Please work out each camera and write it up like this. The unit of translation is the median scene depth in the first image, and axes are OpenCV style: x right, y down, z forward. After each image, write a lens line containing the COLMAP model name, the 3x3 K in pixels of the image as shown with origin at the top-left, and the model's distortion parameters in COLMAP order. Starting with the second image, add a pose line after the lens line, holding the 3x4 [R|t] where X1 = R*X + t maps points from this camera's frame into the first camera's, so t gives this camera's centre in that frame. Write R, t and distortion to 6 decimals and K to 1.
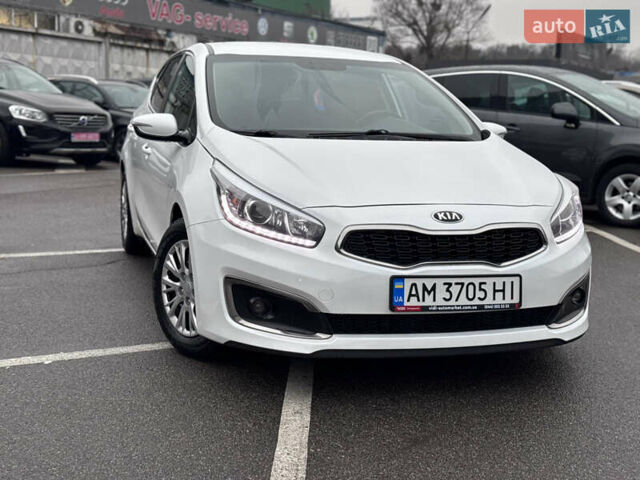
lens RADIAL K [[885.4, 0, 318.9], [0, 885.4, 240.0], [0, 0, 1]] dist [0.127439, 0.000000]
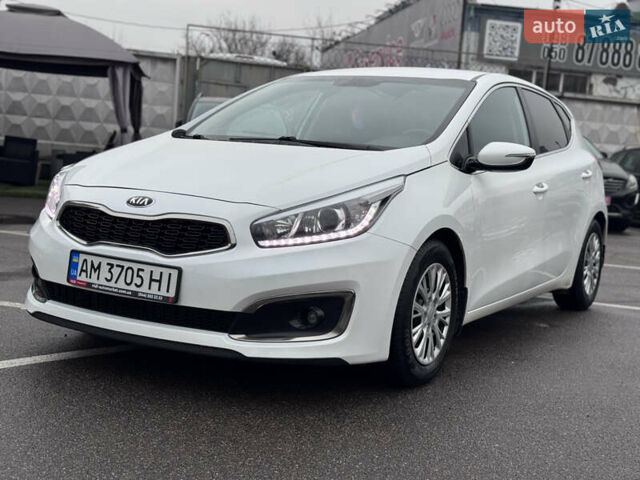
lens RADIAL K [[885.4, 0, 330.8], [0, 885.4, 254.0], [0, 0, 1]] dist [0.127439, 0.000000]
pose [[0.689799, 0.096678, -0.717517, 1.020499], [-0.154187, 0.987926, -0.015118, 0.014203], [0.707392, 0.121060, 0.696377, 0.464183]]
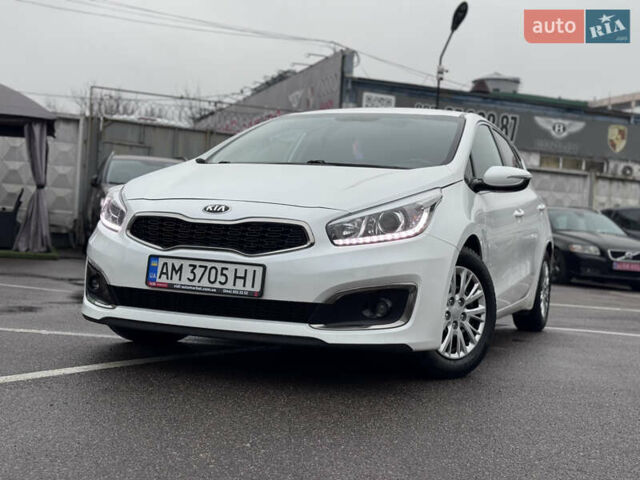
lens RADIAL K [[885.4, 0, 320.5], [0, 885.4, 246.3], [0, 0, 1]] dist [0.127439, 0.000000]
pose [[0.786201, 0.024416, -0.617489, 0.926214], [-0.126844, 0.984319, -0.122580, 0.137488], [0.604813, 0.174697, 0.776970, 0.237241]]
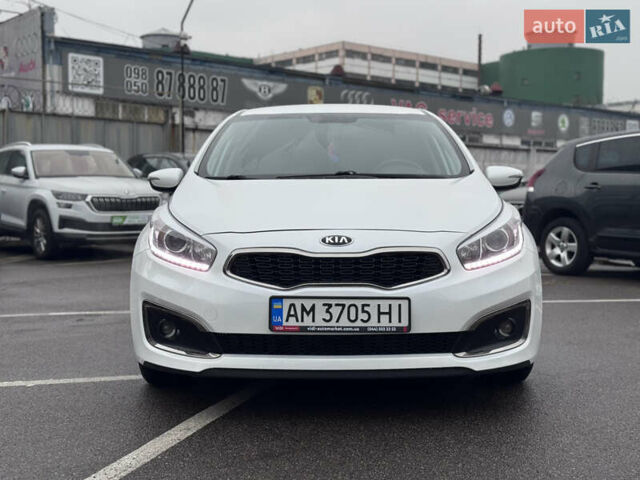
lens RADIAL K [[885.4, 0, 326.2], [0, 885.4, 242.7], [0, 0, 1]] dist [0.127439, 0.000000]
pose [[0.956109, -0.021583, -0.292217, 0.432786], [-0.009312, 0.994541, -0.103926, 0.082410], [0.292865, 0.102085, 0.950689, 0.030461]]
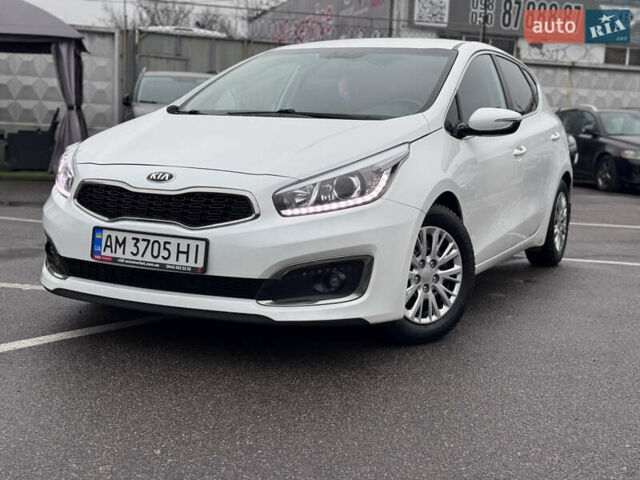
lens RADIAL K [[885.4, 0, 320.9], [0, 885.4, 240.0], [0, 0, 1]] dist [0.127439, 0.000000]
pose [[0.739455, 0.079724, -0.668469, 0.983864], [-0.112598, 0.993622, -0.006052, 0.031816], [0.663723, 0.079743, 0.743716, 0.362403]]
